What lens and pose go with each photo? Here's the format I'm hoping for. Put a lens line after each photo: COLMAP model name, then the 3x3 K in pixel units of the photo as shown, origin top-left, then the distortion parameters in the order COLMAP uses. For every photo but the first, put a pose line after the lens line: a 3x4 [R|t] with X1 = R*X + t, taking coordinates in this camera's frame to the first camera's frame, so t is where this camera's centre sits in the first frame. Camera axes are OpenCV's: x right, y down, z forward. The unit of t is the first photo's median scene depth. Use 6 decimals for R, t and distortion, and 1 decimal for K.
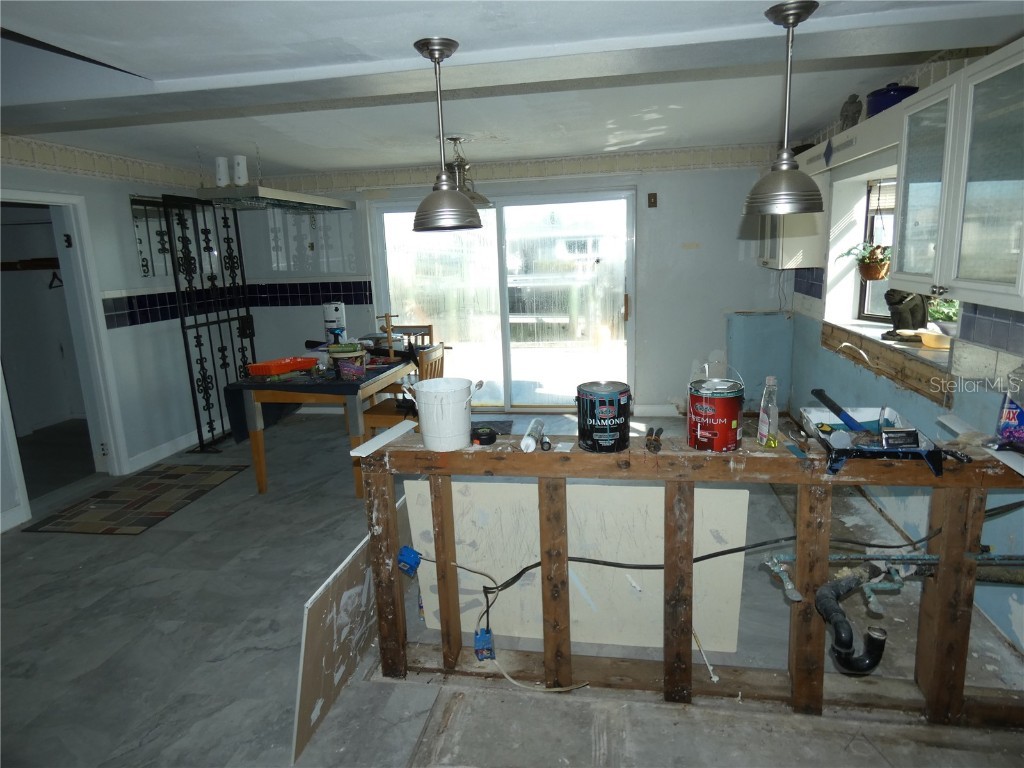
lens RADIAL K [[612.7, 0, 515.6], [0, 612.7, 380.0], [0, 0, 1]] dist [0.006640, 0.005605]
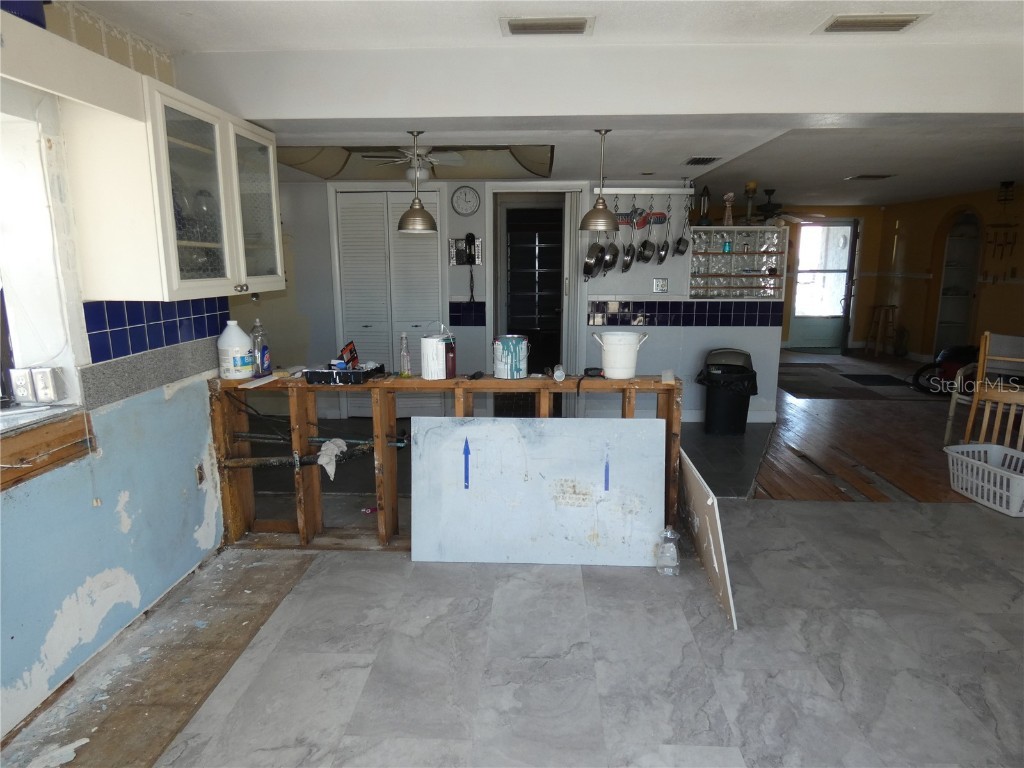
lens RADIAL K [[612.7, 0, 517.6], [0, 612.7, 379.2], [0, 0, 1]] dist [0.006640, 0.005605]
pose [[-0.990964, 0.062289, -0.118787, 0.143497], [0.011095, 0.920658, 0.390212, -0.219503], [0.133668, 0.385369, -0.913030, 1.095412]]
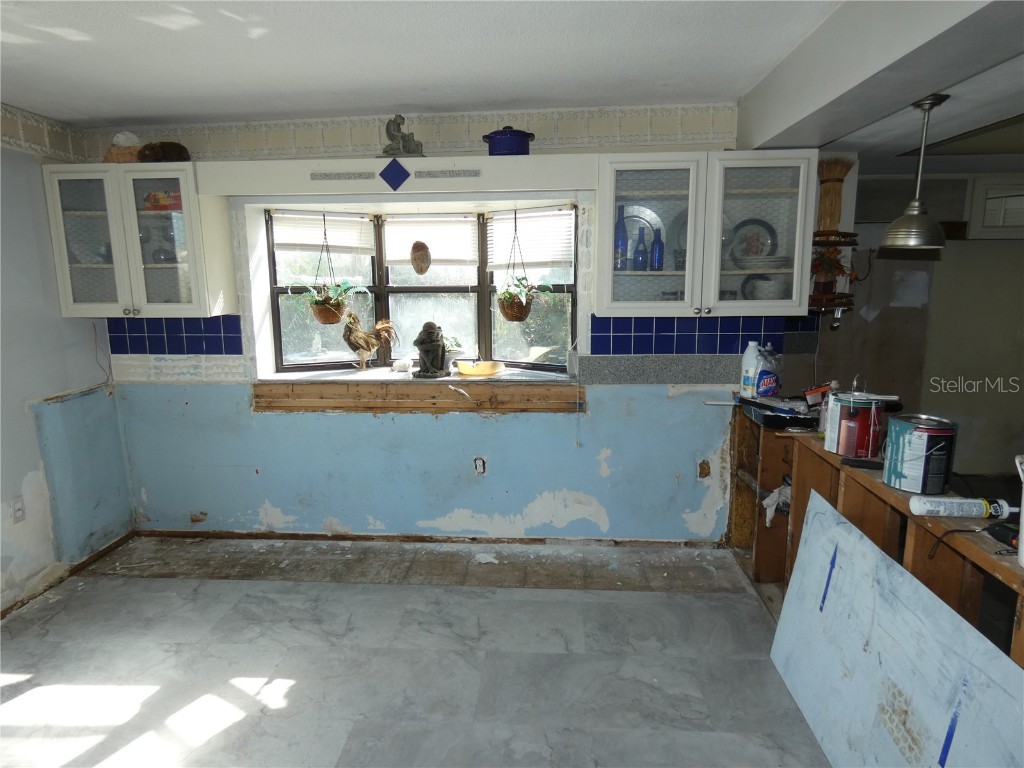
lens RADIAL K [[612.7, 0, 519.5], [0, 612.7, 384.8], [0, 0, 1]] dist [0.006640, 0.005605]
pose [[-0.106899, -0.138321, 0.984601, -0.300818], [0.220088, 0.962418, 0.159100, -0.141796], [-0.969605, 0.233706, -0.072438, 0.733415]]
